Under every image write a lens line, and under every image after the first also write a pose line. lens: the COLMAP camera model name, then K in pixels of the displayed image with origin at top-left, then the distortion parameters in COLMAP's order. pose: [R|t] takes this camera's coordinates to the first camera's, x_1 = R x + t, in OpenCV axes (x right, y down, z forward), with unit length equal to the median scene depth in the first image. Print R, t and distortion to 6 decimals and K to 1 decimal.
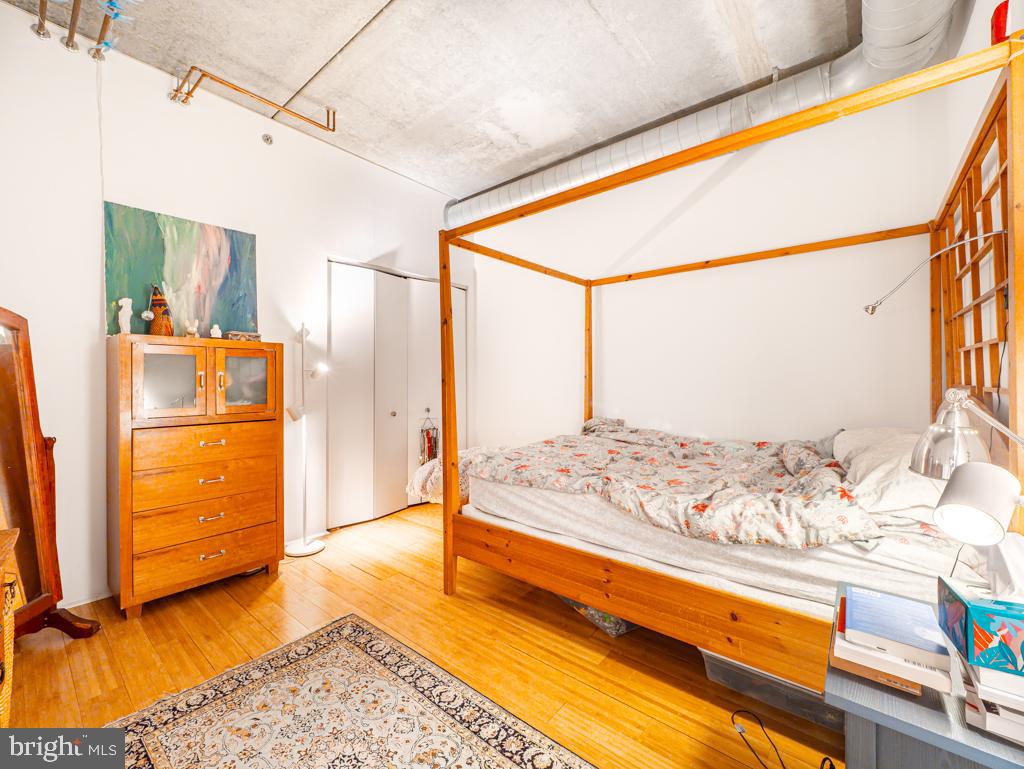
lens RADIAL K [[424.4, 0, 507.8], [0, 424.4, 380.2], [0, 0, 1]] dist [-0.010752, -0.000313]
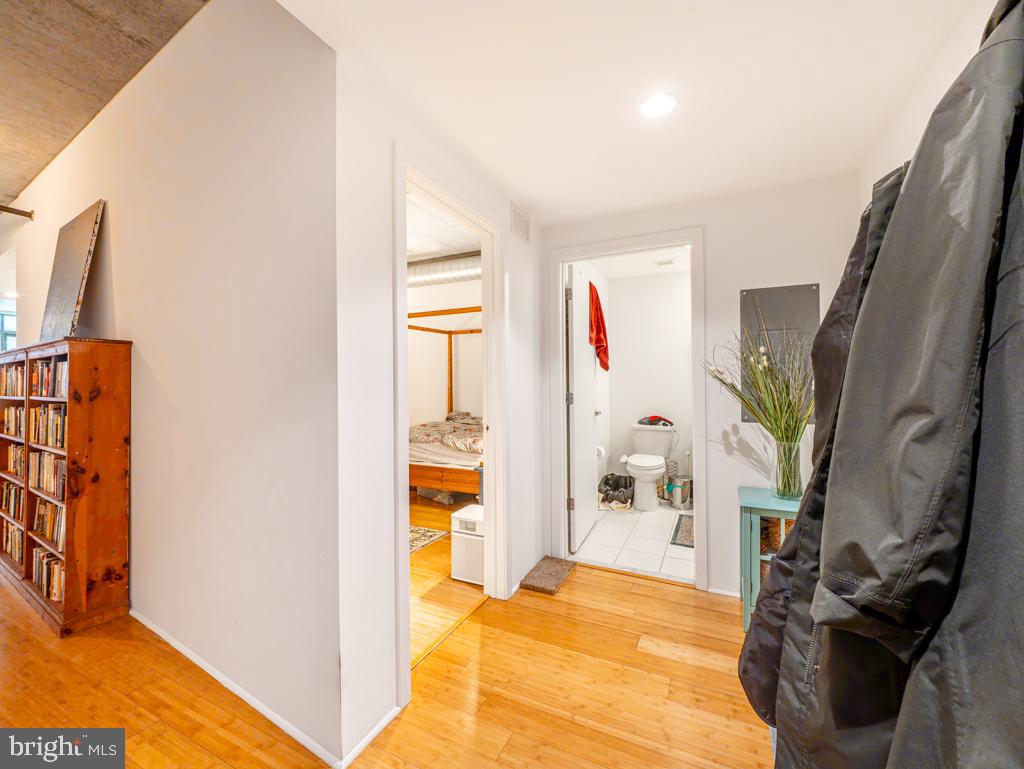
lens RADIAL K [[424.4, 0, 507.8], [0, 424.4, 380.2], [0, 0, 1]] dist [-0.010752, -0.000313]
pose [[0.972871, -0.006220, 0.231264, 0.040829], [0.007308, 0.999966, -0.003852, -0.057329], [-0.231233, 0.005437, 0.972883, -1.349586]]
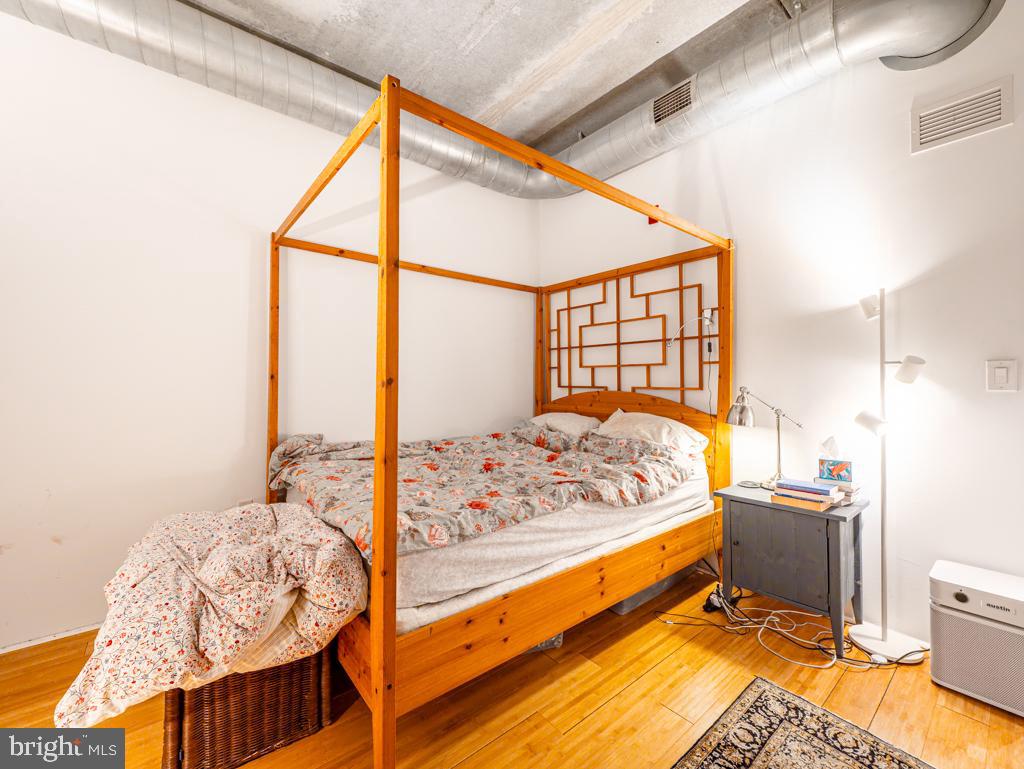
lens RADIAL K [[424.4, 0, 507.8], [0, 424.4, 380.2], [0, 0, 1]] dist [-0.010752, -0.000313]
pose [[0.192073, 0.010511, 0.981324, -0.764257], [-0.001029, 0.999944, -0.010509, 0.006223], [-0.981380, 0.001009, 0.192073, 0.964506]]
